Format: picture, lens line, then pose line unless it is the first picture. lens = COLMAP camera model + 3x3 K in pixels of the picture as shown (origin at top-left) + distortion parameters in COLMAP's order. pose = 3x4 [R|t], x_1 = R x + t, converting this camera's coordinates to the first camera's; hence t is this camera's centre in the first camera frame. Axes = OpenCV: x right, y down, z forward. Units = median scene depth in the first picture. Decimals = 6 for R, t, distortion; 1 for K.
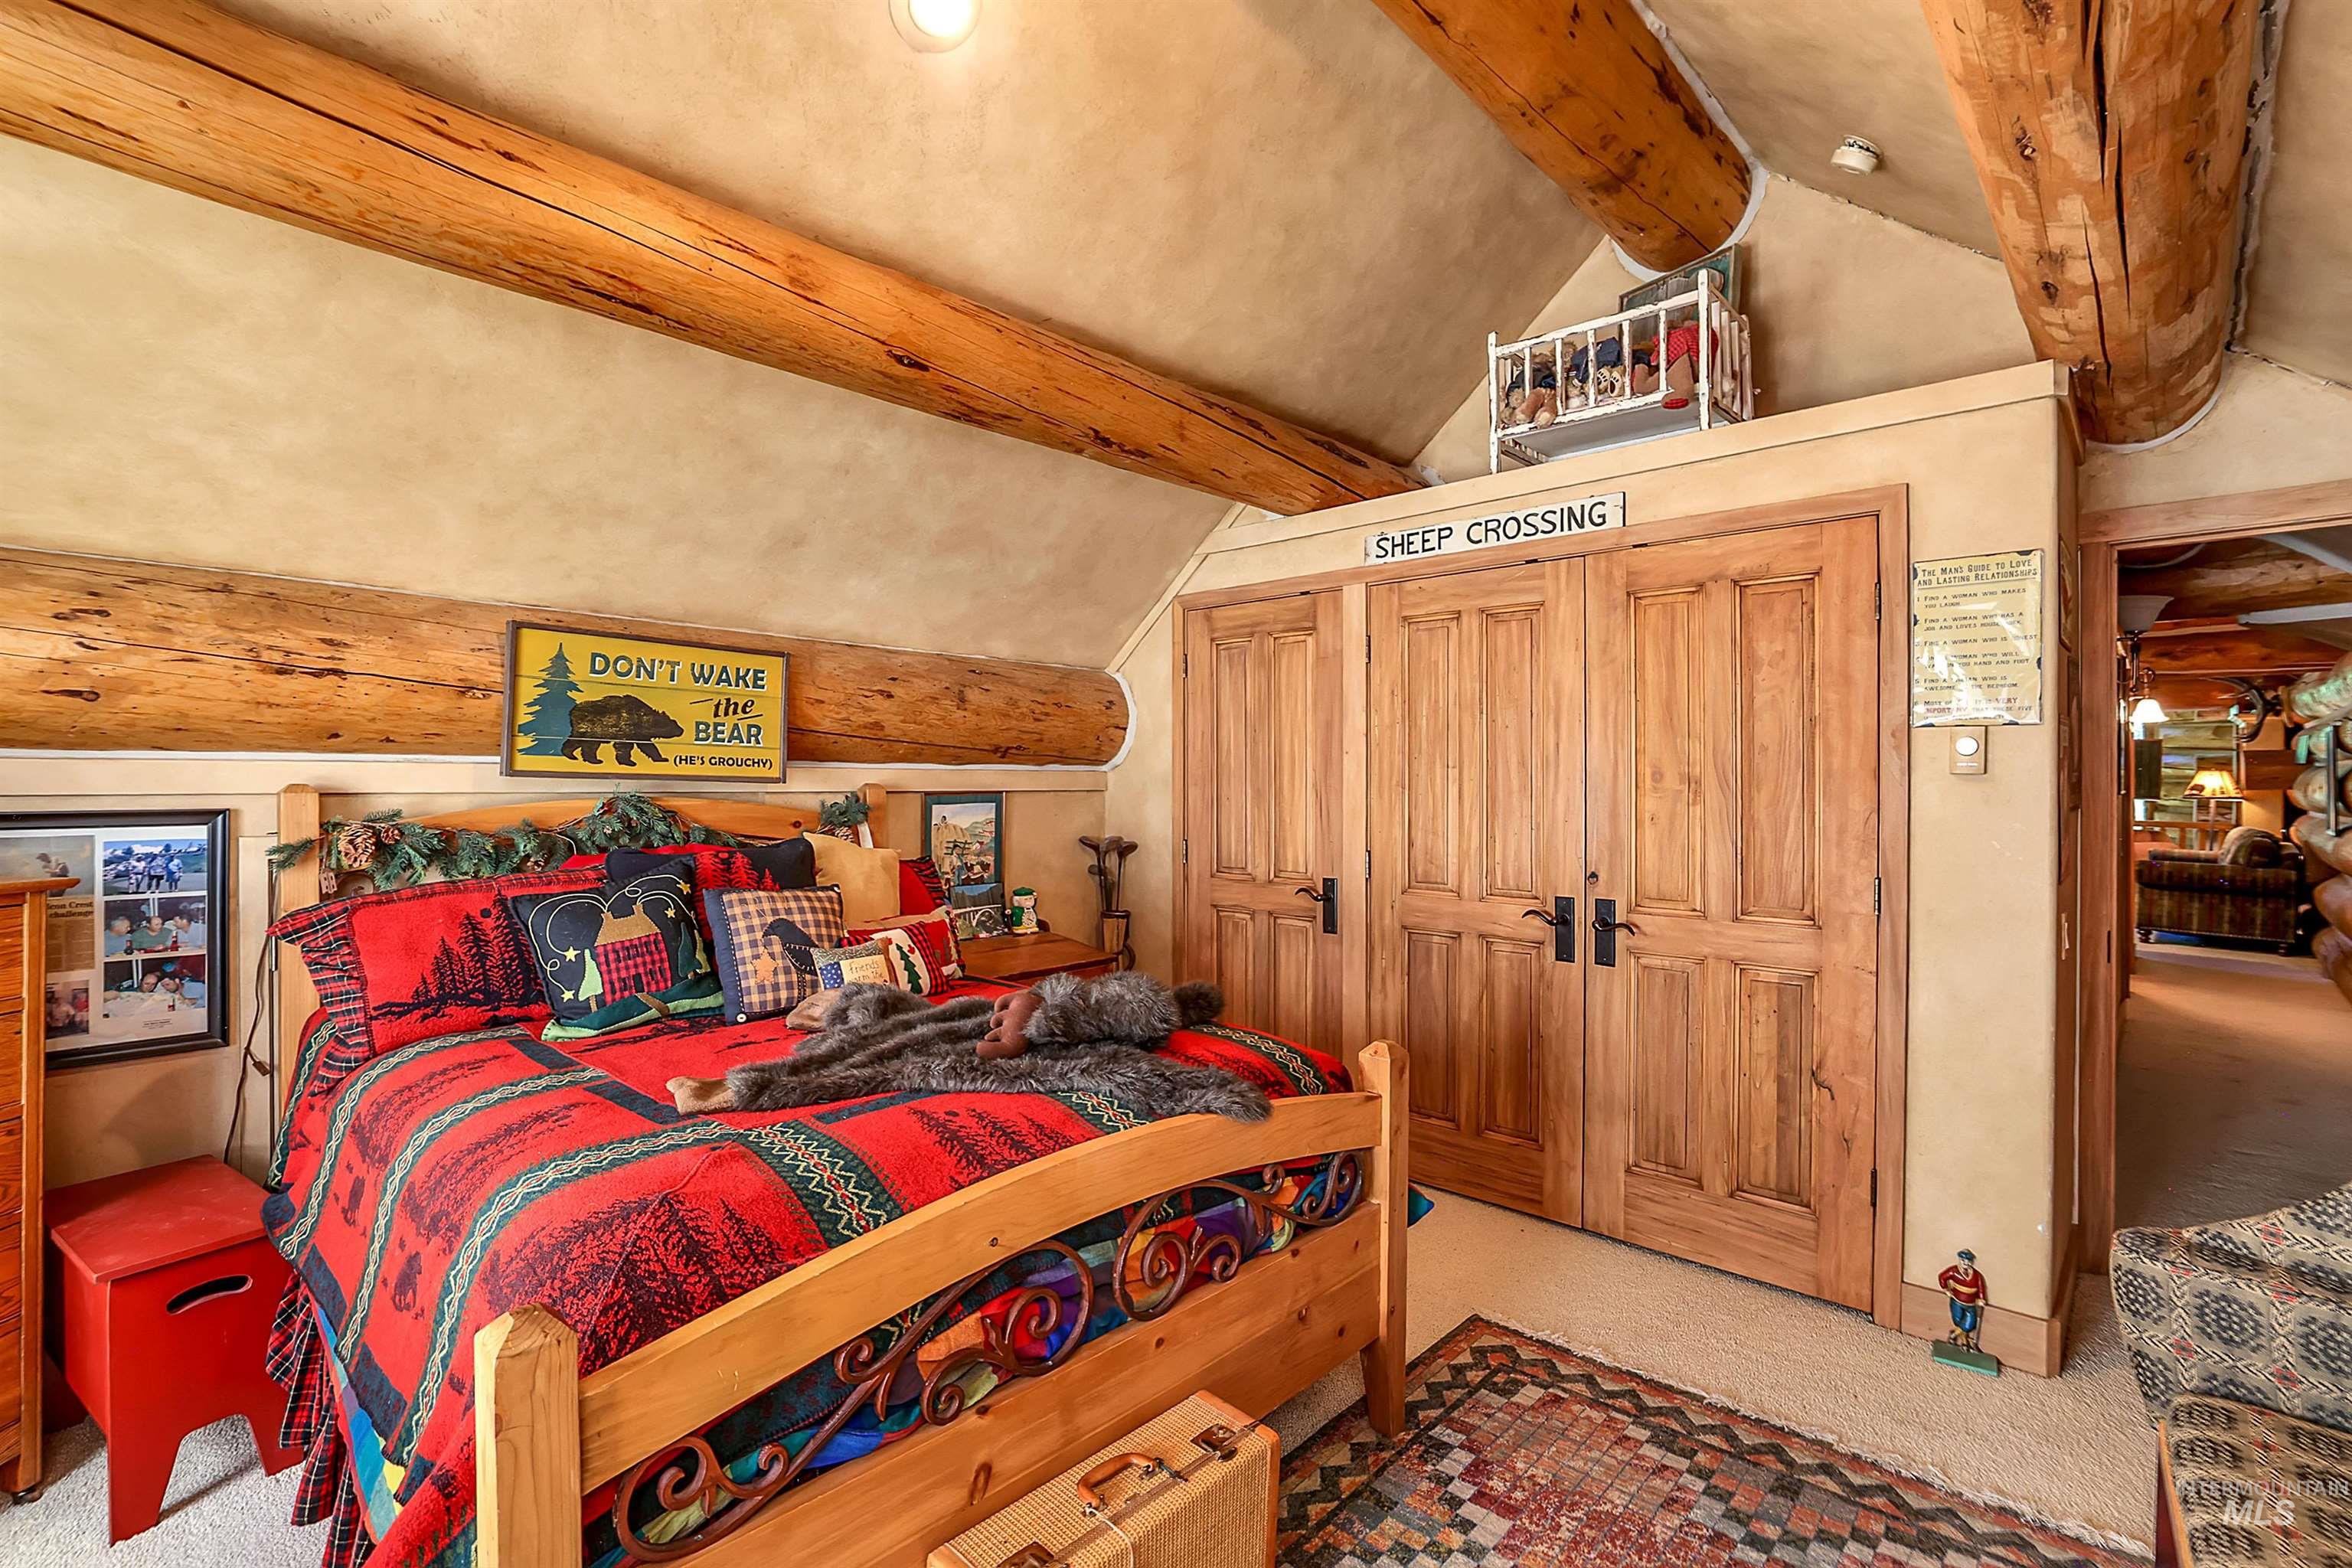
lens RADIAL K [[1046.7, 0, 1181.8], [0, 1046.7, 774.1], [0, 0, 1]] dist [-0.047985, 0.017847]
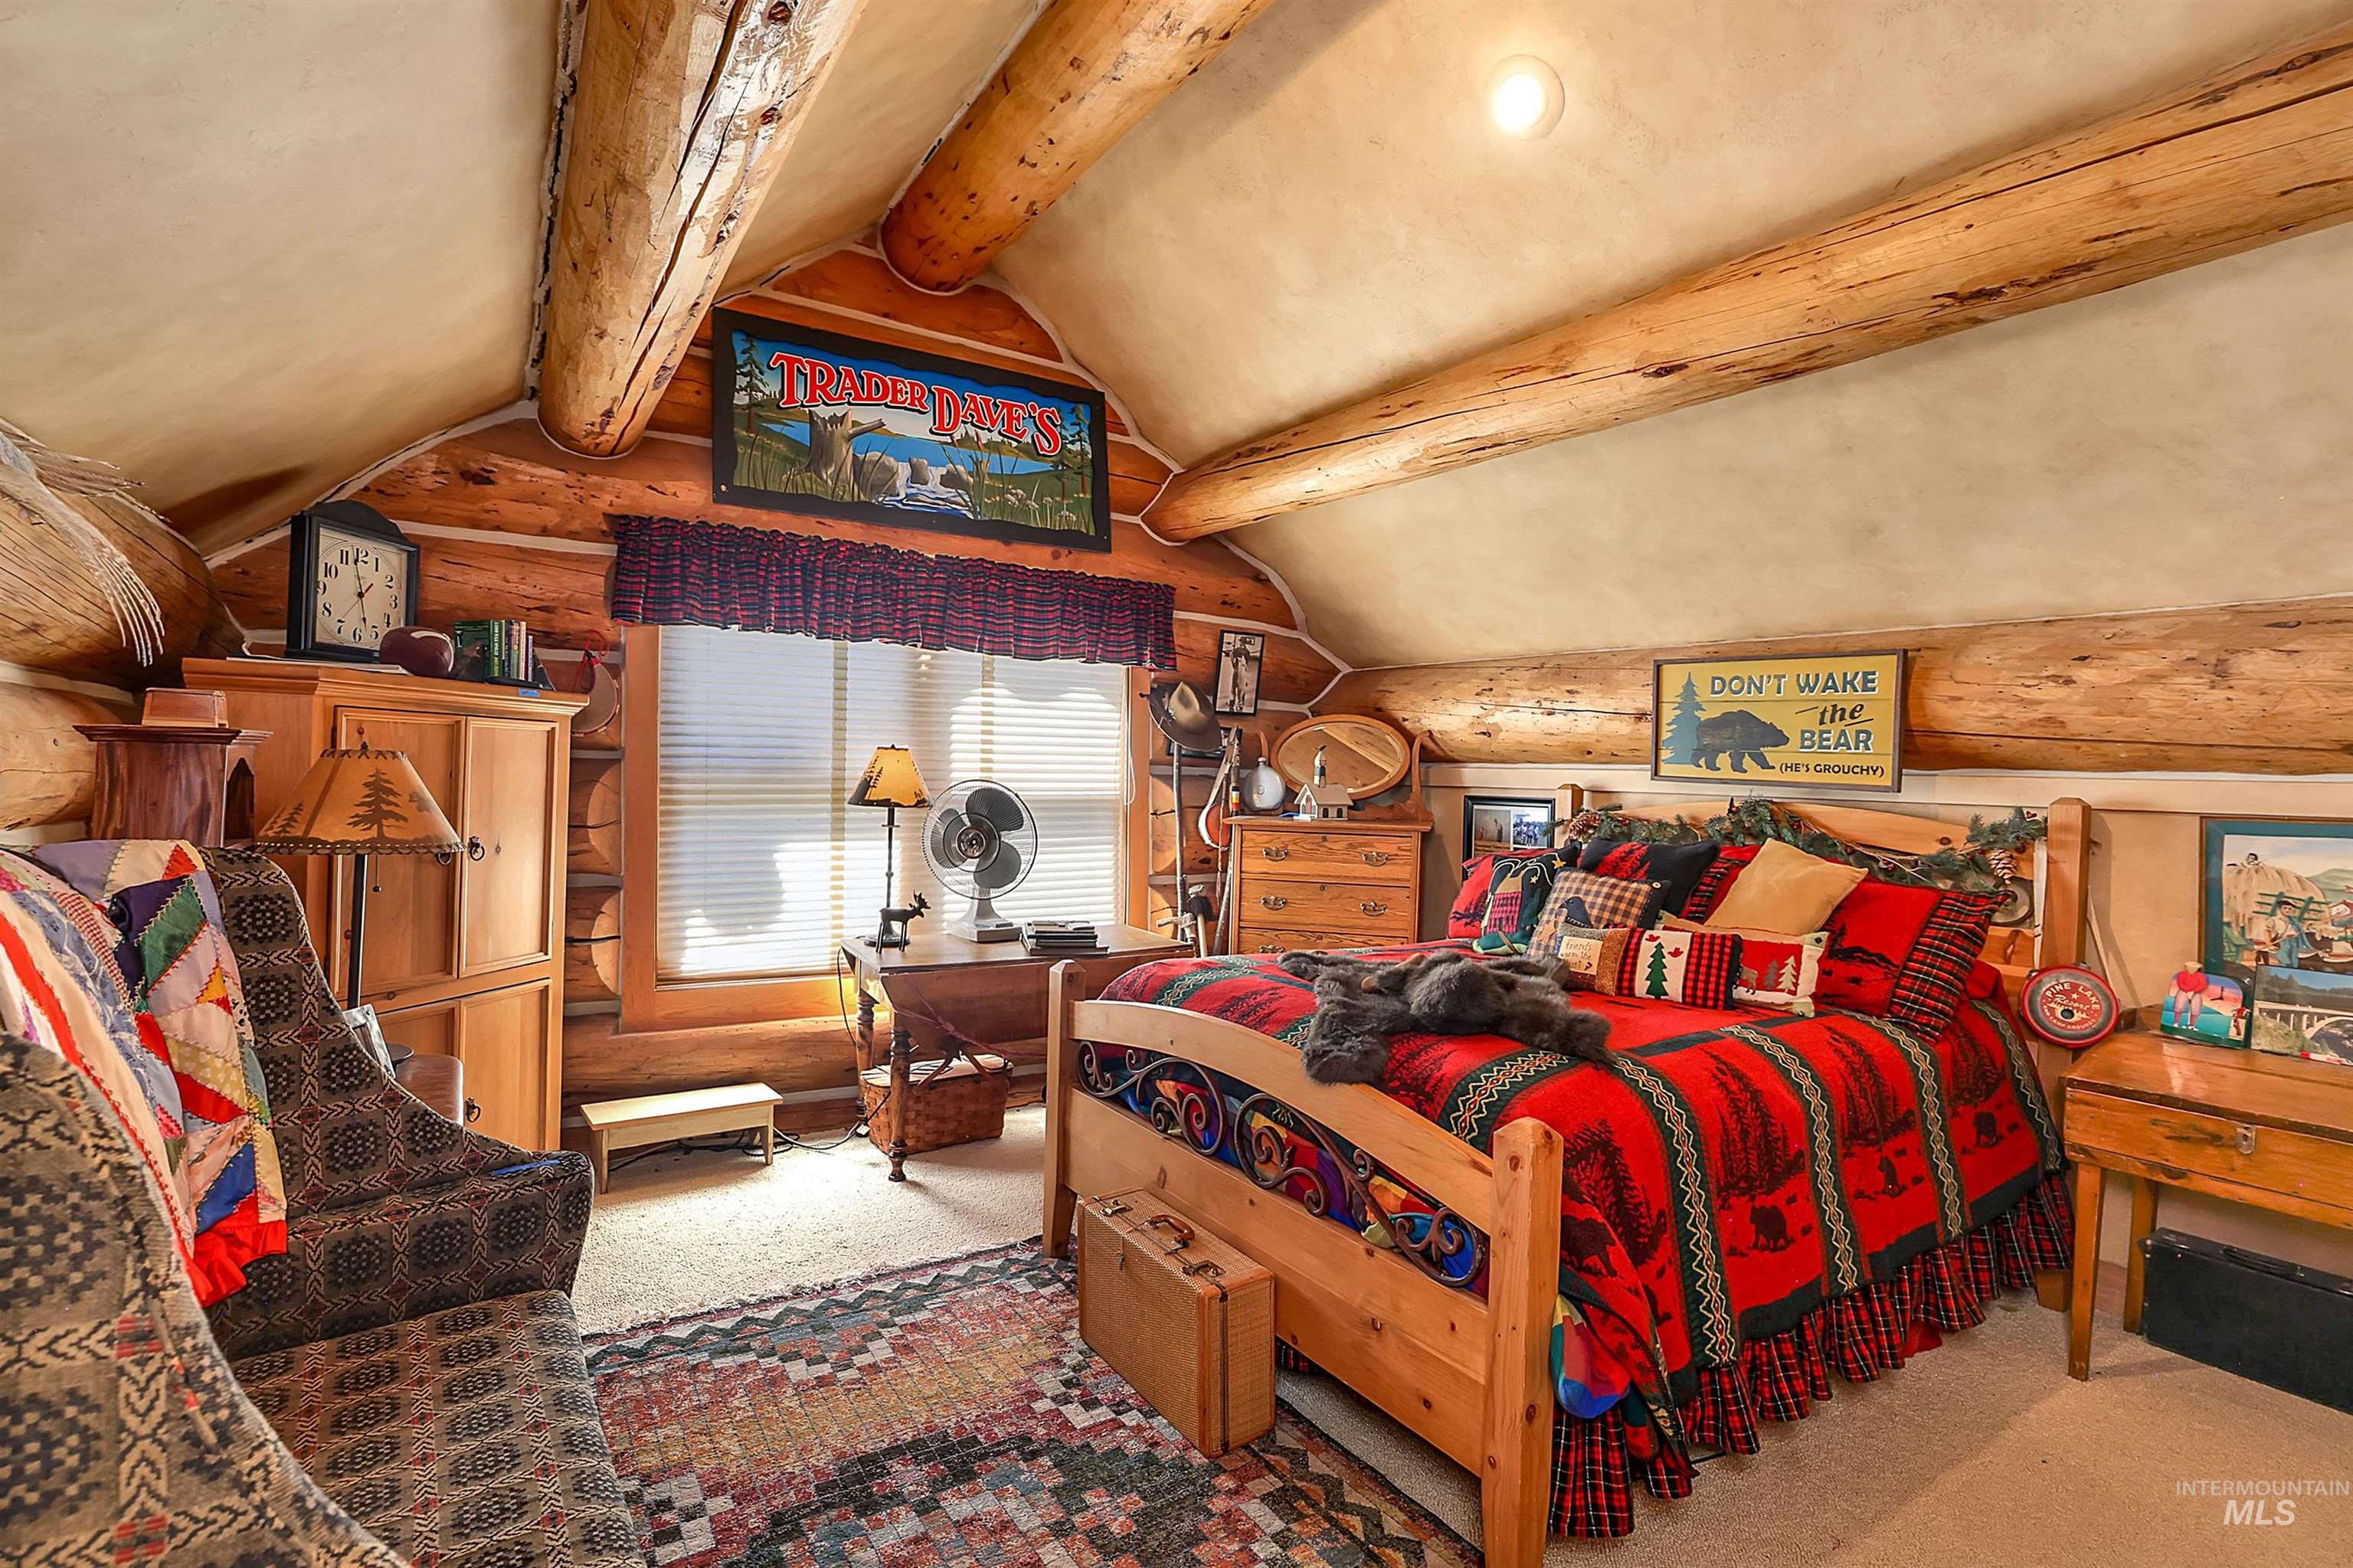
lens RADIAL K [[1047.2, 0, 1182.3], [0, 1047.2, 774.1], [0, 0, 1]] dist [-0.047985, 0.017847]
pose [[-0.207116, -0.004862, -0.978304, 0.685078], [-0.020557, 0.999788, -0.000617, 0.006688], [0.978100, 0.019983, -0.207172, 0.627831]]
